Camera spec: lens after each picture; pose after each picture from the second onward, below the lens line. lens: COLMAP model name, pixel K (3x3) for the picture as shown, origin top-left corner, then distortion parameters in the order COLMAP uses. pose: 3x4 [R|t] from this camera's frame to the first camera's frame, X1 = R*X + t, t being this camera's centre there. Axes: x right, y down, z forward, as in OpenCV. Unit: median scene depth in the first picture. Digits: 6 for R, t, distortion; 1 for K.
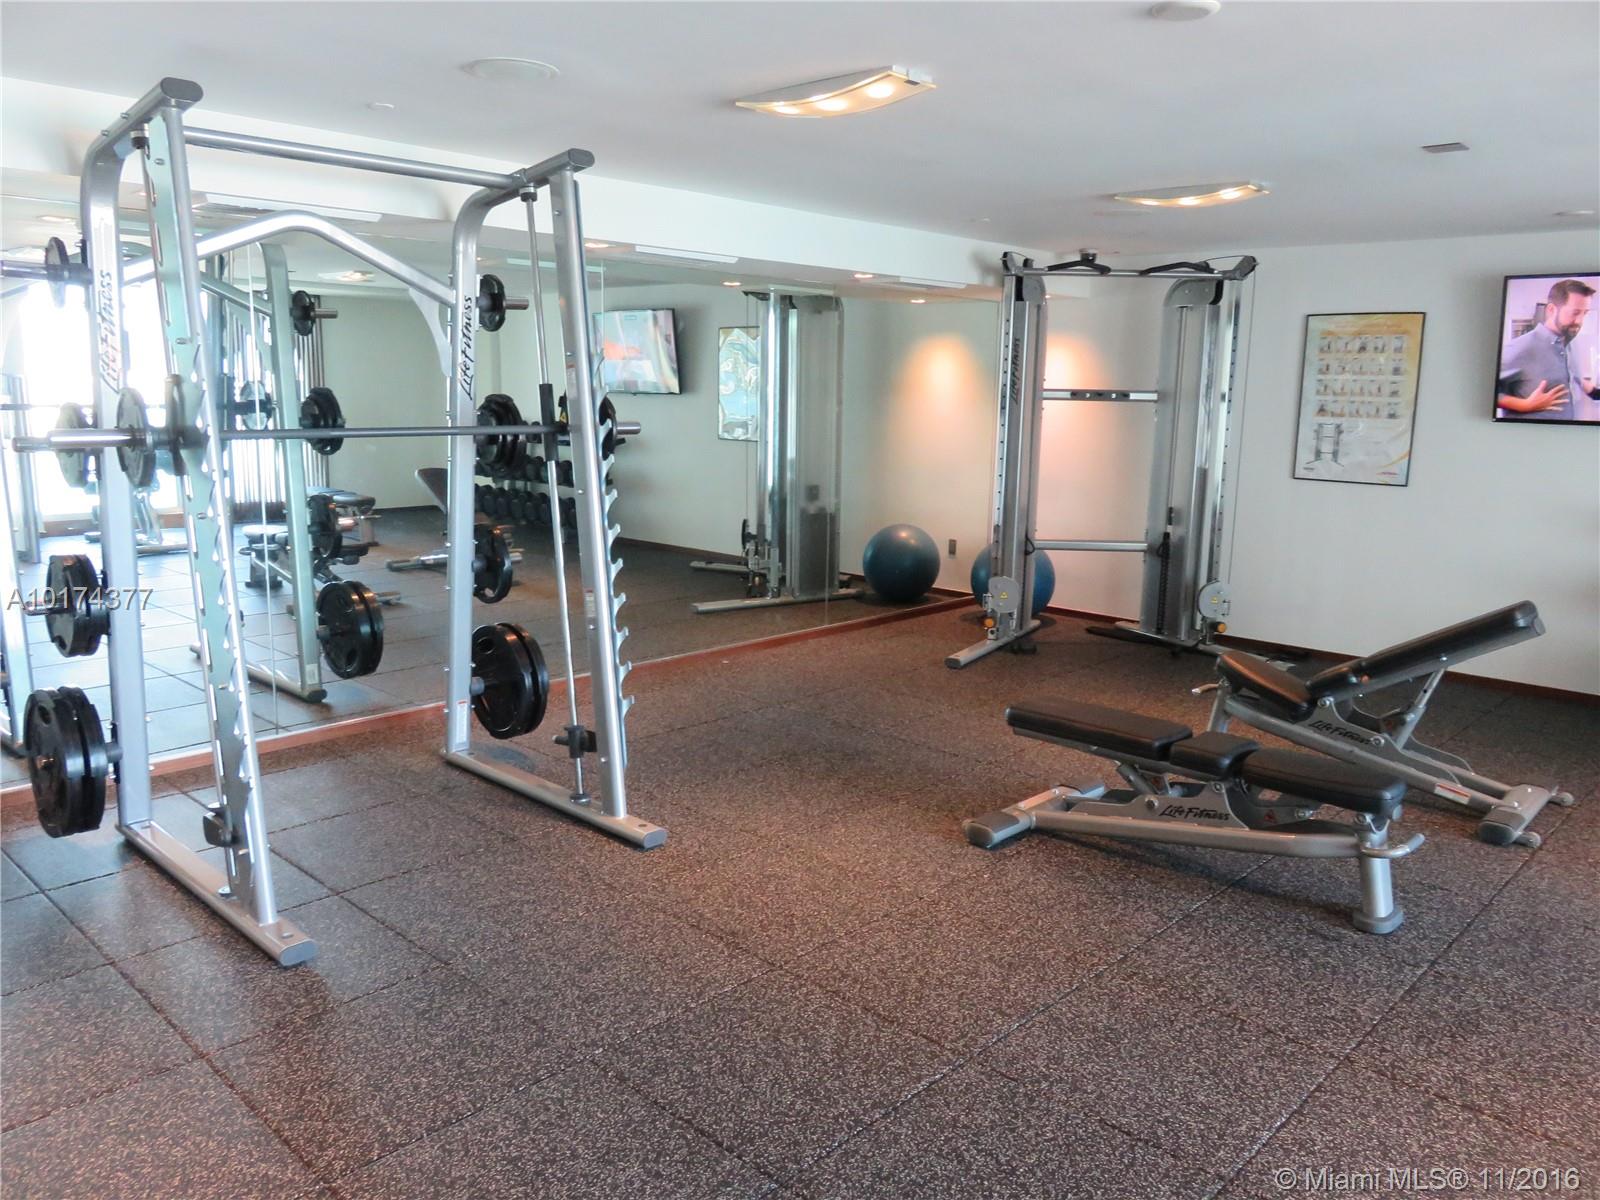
lens RADIAL K [[1186.4, 0, 801.7], [0, 1186.4, 596.5], [0, 0, 1]] dist [-0.021229, 0.003401]
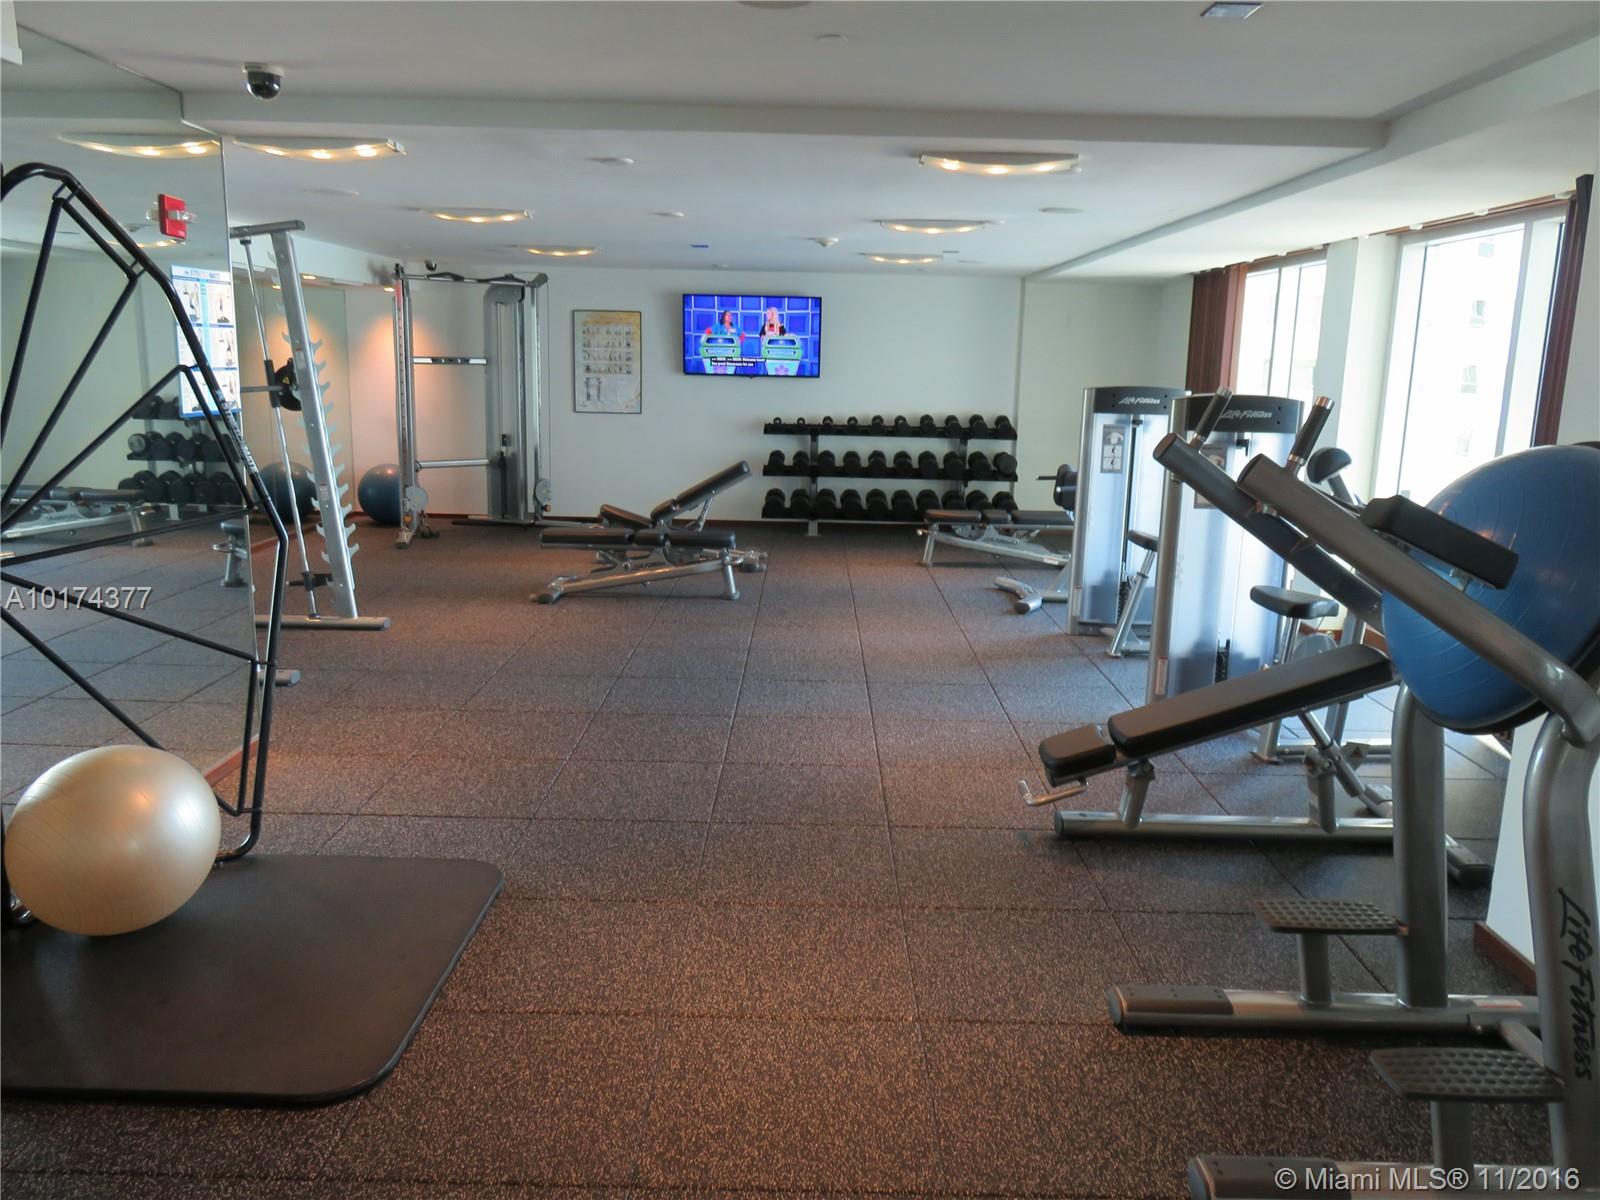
lens RADIAL K [[1186.4, 0, 798.2], [0, 1186.4, 598.2], [0, 0, 1]] dist [-0.021229, 0.003401]
pose [[0.728415, -0.136761, 0.671348, -0.496767], [0.111167, 0.990483, 0.081155, 0.055696], [-0.676057, 0.015517, 0.736686, -0.402980]]
